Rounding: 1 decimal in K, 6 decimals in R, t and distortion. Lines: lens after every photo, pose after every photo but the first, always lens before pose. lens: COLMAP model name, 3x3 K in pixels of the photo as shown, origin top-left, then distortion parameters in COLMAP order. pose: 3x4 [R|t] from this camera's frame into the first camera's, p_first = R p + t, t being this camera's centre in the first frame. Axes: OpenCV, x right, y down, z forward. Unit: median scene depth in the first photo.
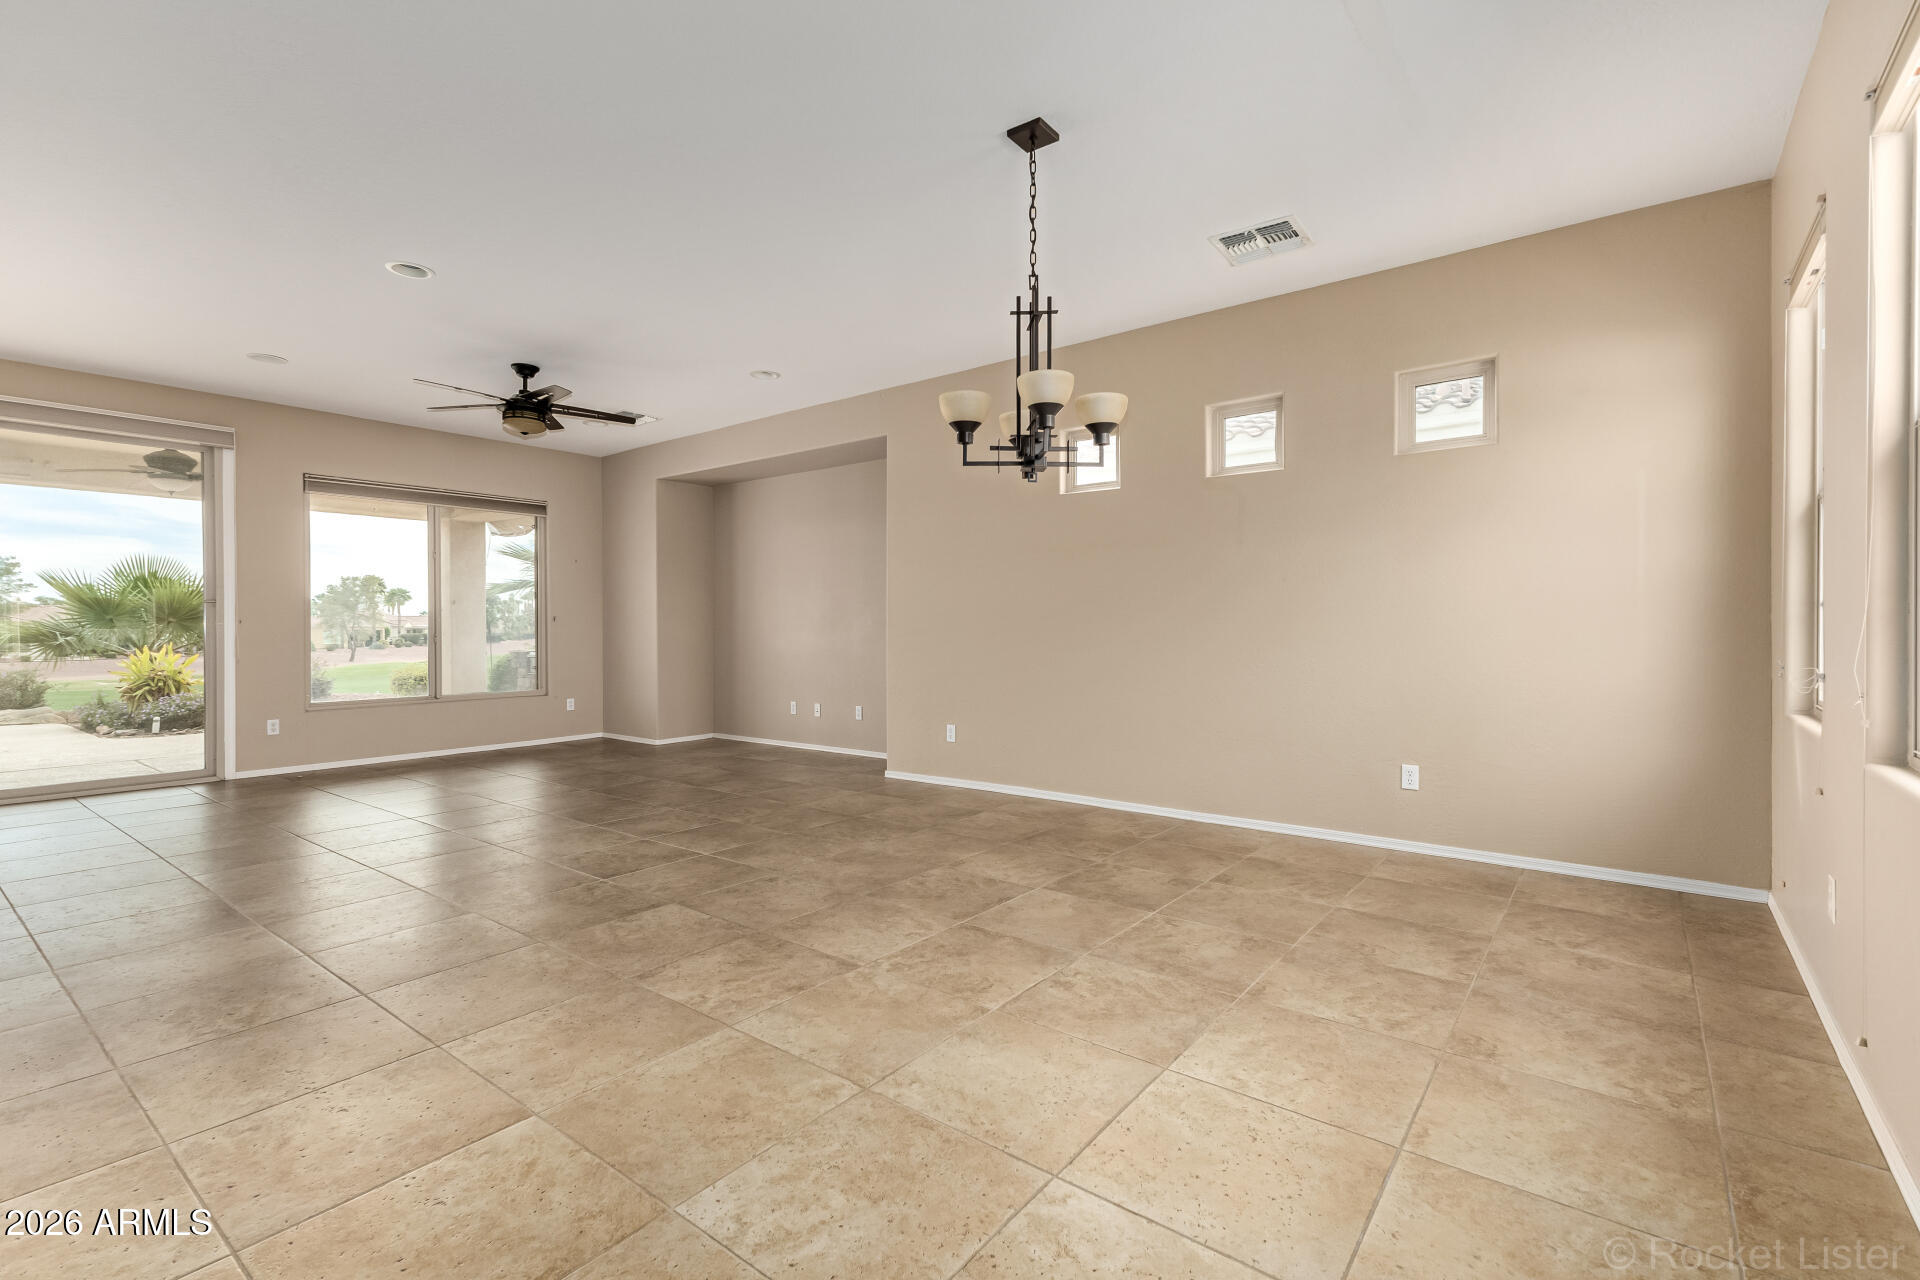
lens RADIAL K [[869.4, 0, 961.2], [0, 869.4, 633.1], [0, 0, 1]] dist [0.014250, -0.000483]
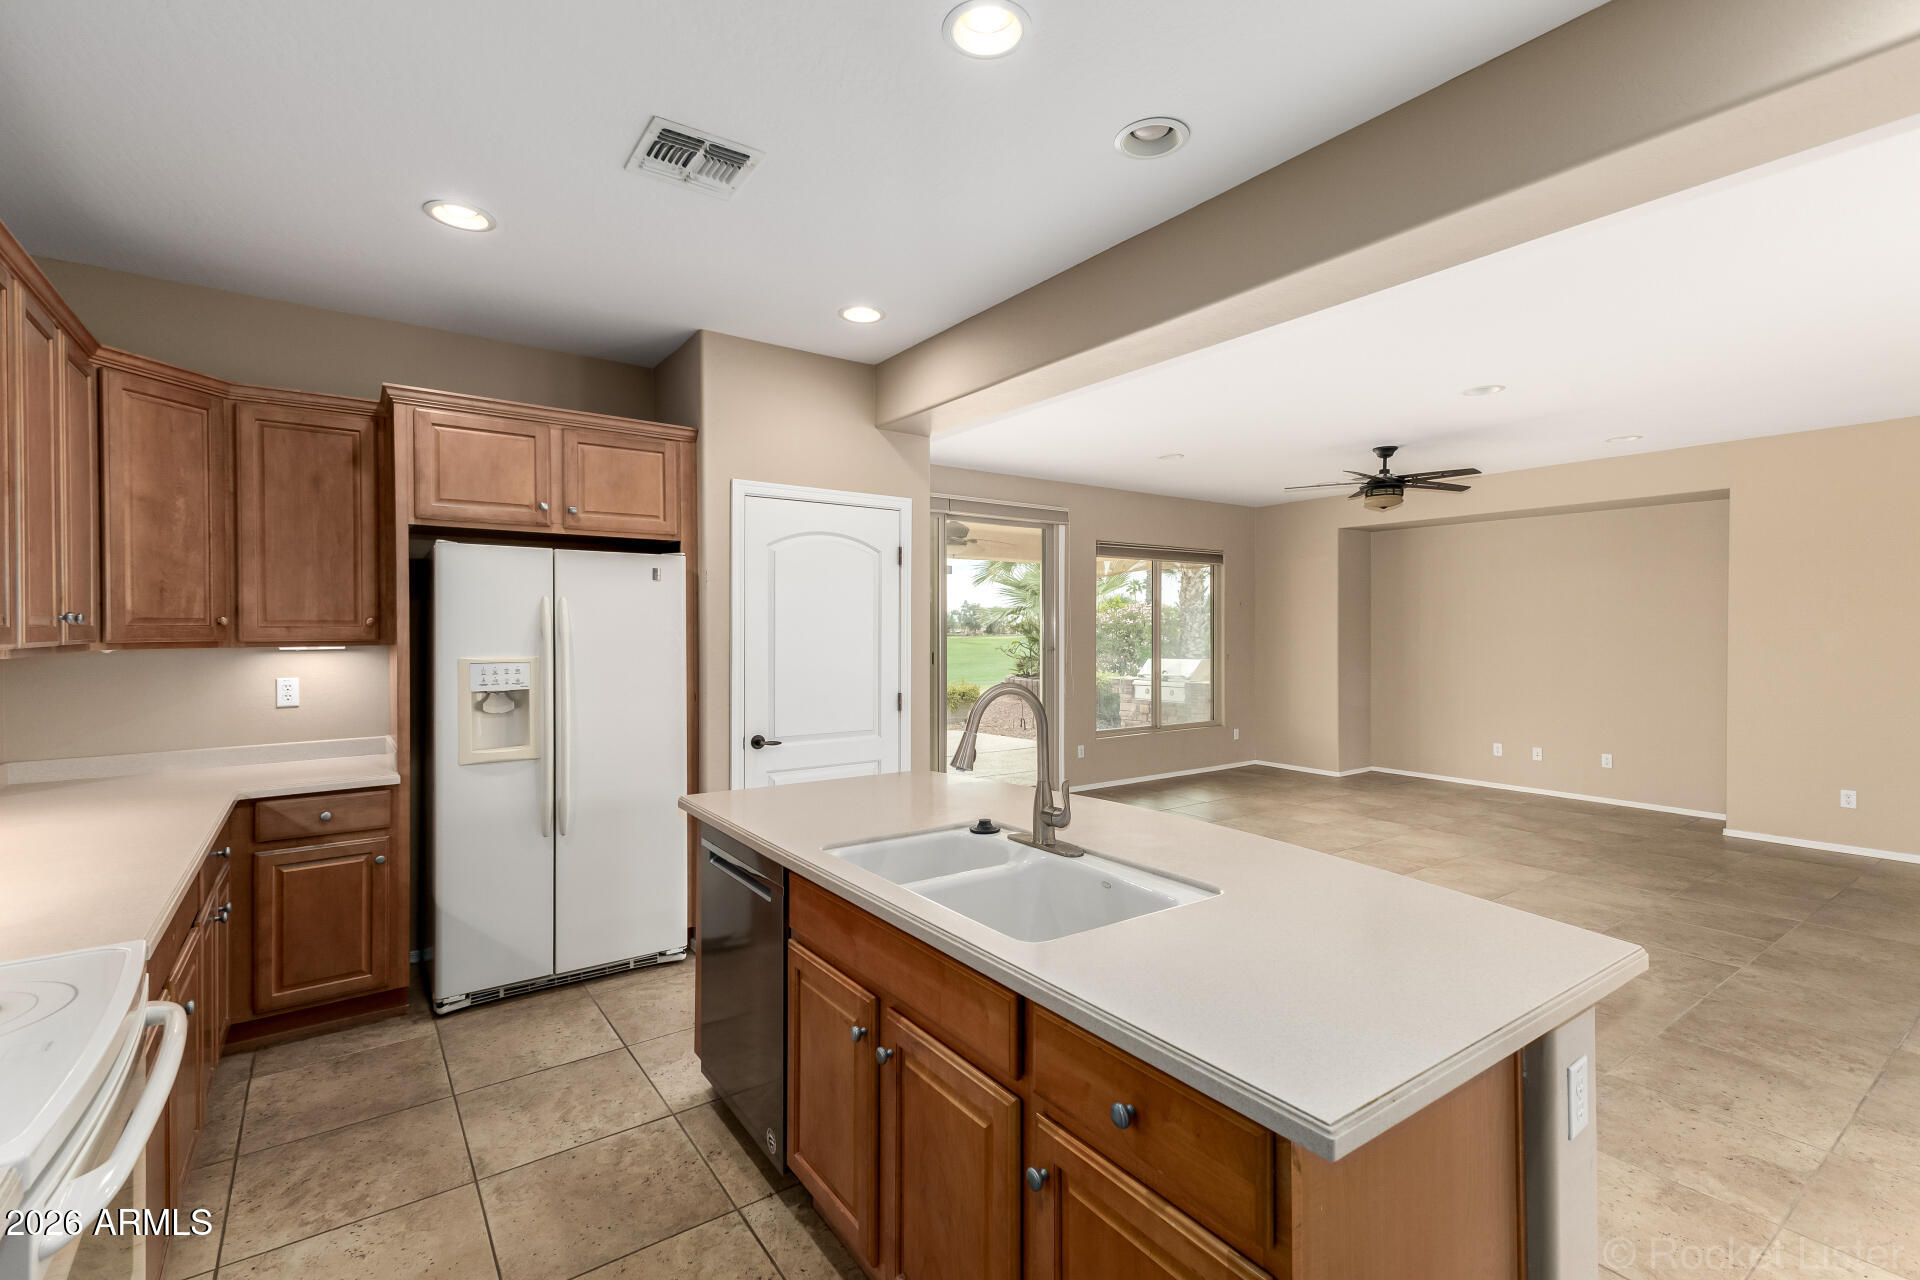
lens RADIAL K [[869.4, 0, 954.3], [0, 869.4, 635.4], [0, 0, 1]] dist [0.014250, -0.000483]
pose [[0.954123, 0.007667, -0.299317, -0.622151], [-0.007785, 0.999969, 0.000798, -0.055913], [0.299314, 0.001569, 0.954153, -0.211503]]
